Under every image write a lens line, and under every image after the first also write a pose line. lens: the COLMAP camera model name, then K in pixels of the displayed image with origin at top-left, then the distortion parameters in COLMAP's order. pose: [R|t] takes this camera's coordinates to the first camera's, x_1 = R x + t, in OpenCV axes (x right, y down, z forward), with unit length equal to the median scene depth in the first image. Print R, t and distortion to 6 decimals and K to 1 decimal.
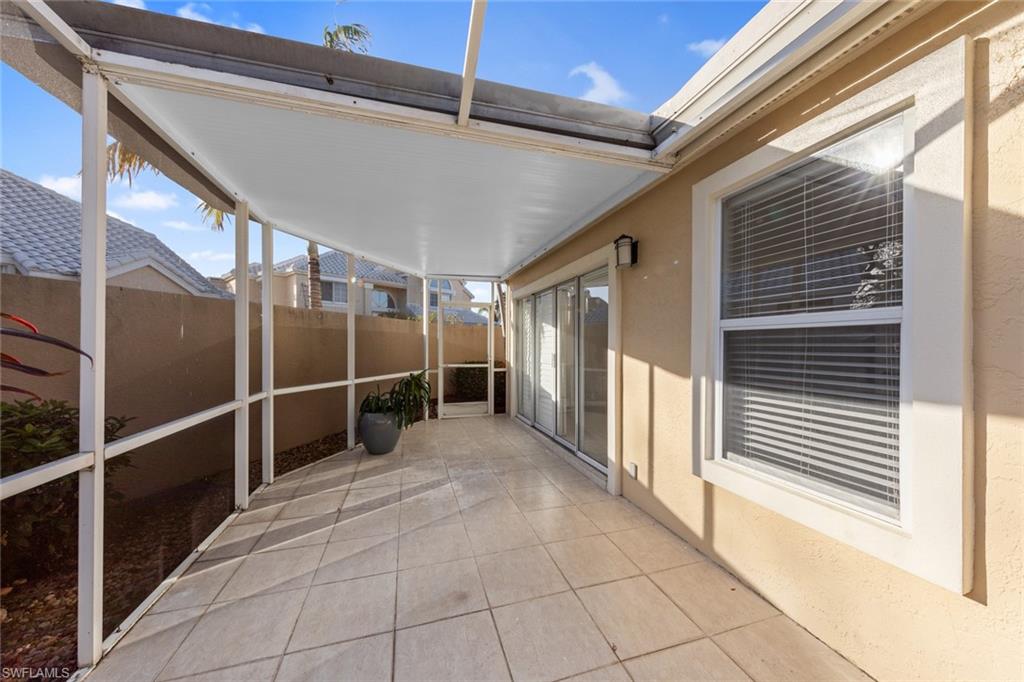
lens RADIAL K [[355.7, 0, 513.1], [0, 355.7, 345.3], [0, 0, 1]] dist [-0.001537, -0.000160]
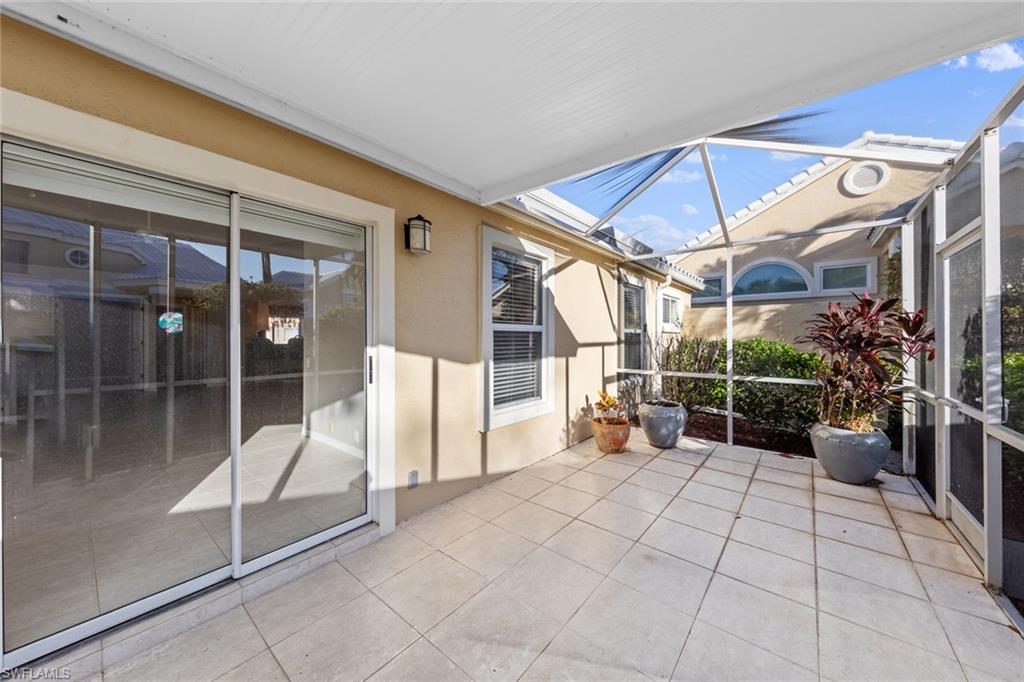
lens RADIAL K [[355.7, 0, 510.2], [0, 355.7, 338.5], [0, 0, 1]] dist [-0.001537, -0.000160]
pose [[-0.553205, -0.001298, 0.833044, -0.582064], [-0.001446, 0.999999, 0.000598, -0.003503], [-0.833044, -0.000874, -0.553206, 1.372864]]
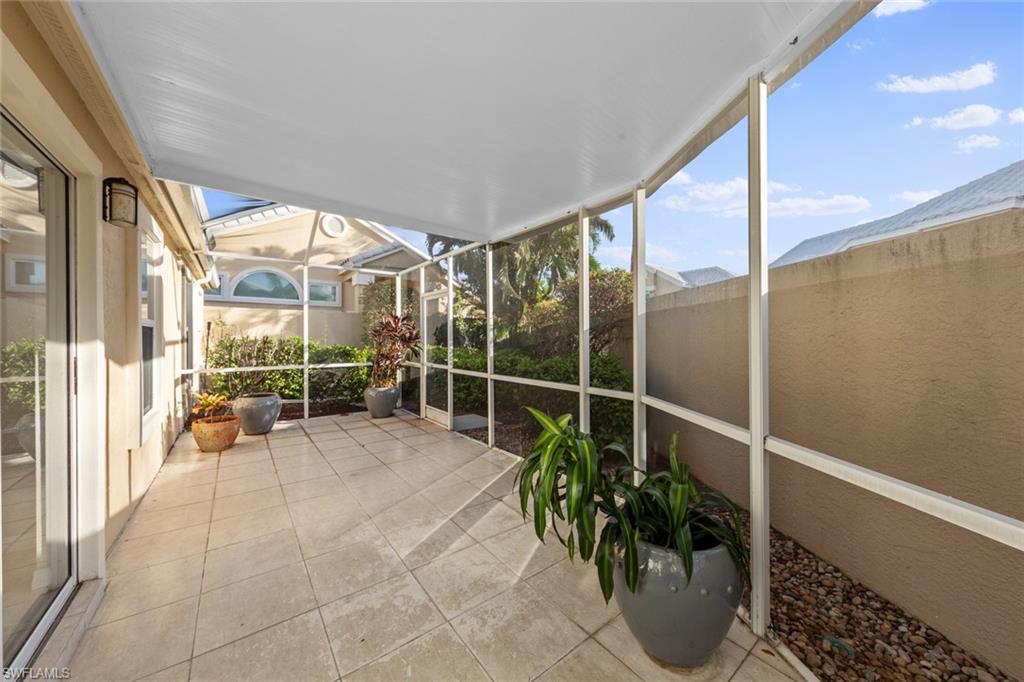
lens RADIAL K [[355.7, 0, 510.9], [0, 355.7, 337.8], [0, 0, 1]] dist [-0.001537, -0.000160]
pose [[-0.932523, -0.001018, -0.361108, -0.159837], [-0.000425, 0.999998, -0.001723, 0.004951], [0.361109, -0.001453, -0.932522, 2.038196]]
